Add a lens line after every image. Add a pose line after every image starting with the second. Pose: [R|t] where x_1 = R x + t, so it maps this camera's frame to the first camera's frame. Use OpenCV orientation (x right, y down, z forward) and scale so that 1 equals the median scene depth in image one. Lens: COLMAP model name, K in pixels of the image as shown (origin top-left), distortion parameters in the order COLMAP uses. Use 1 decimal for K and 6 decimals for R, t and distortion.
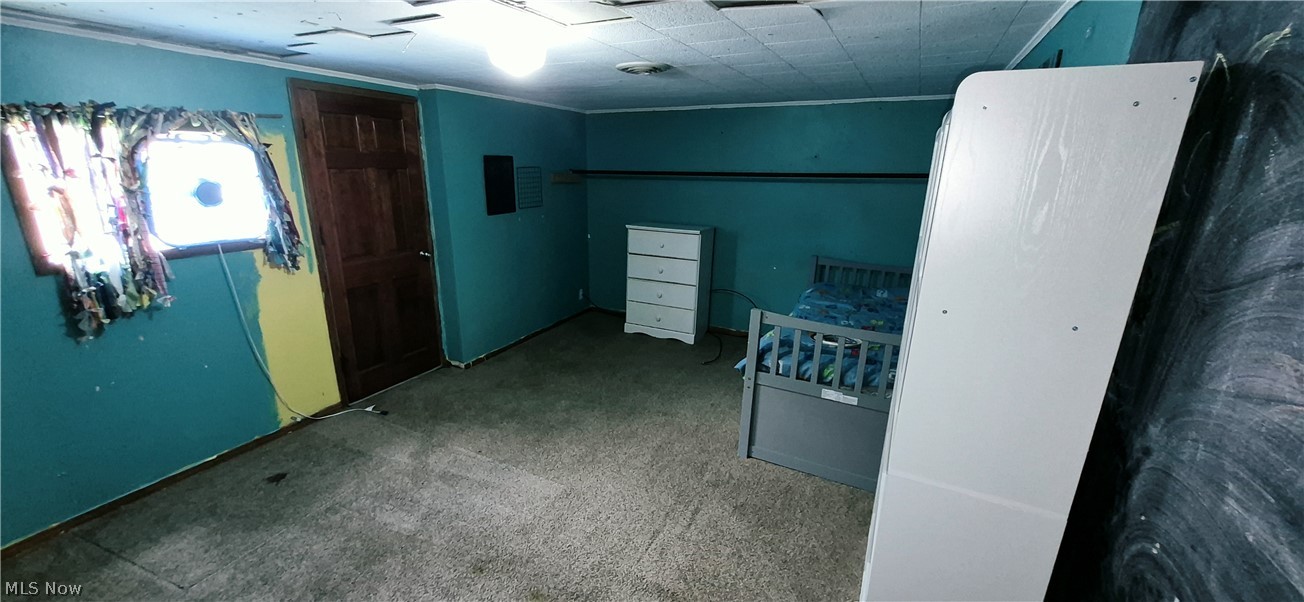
lens RADIAL K [[516.1, 0, 644.3], [0, 516.1, 318.2], [0, 0, 1]] dist [-0.002043, -0.000197]
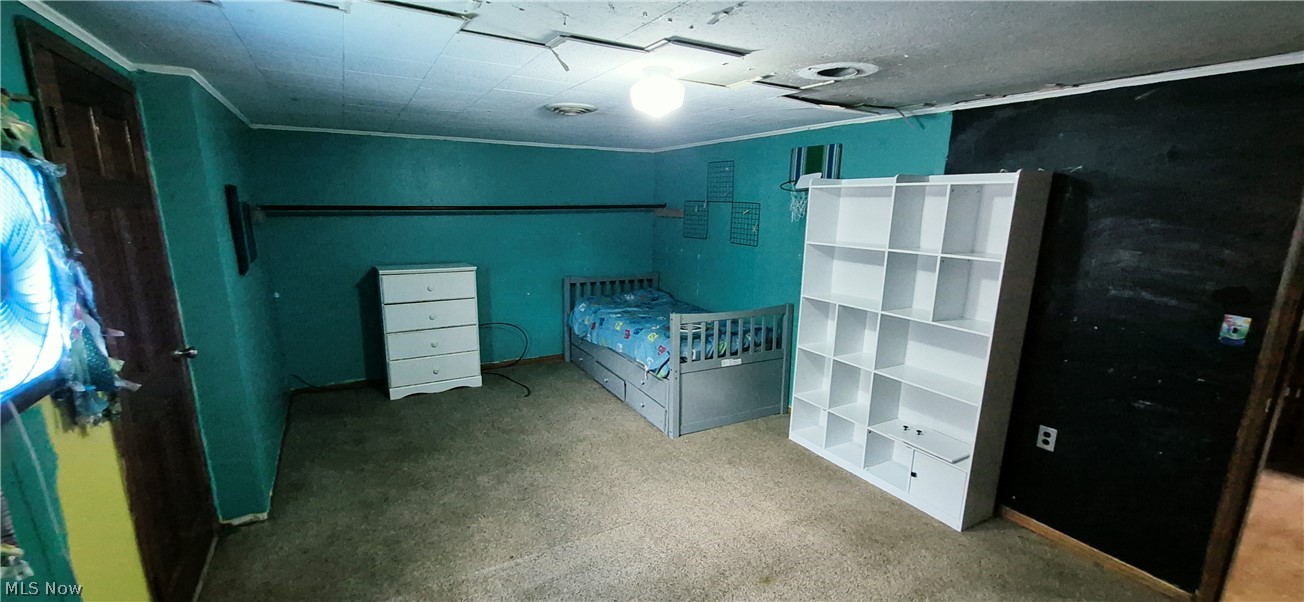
lens RADIAL K [[516.1, 0, 644.3], [0, 516.1, 318.2], [0, 0, 1]] dist [-0.002043, -0.000197]
pose [[0.545912, -0.191538, 0.815655, -0.560587], [0.234575, 0.969526, 0.070672, -0.075927], [-0.804335, 0.152752, 0.574206, 0.230804]]
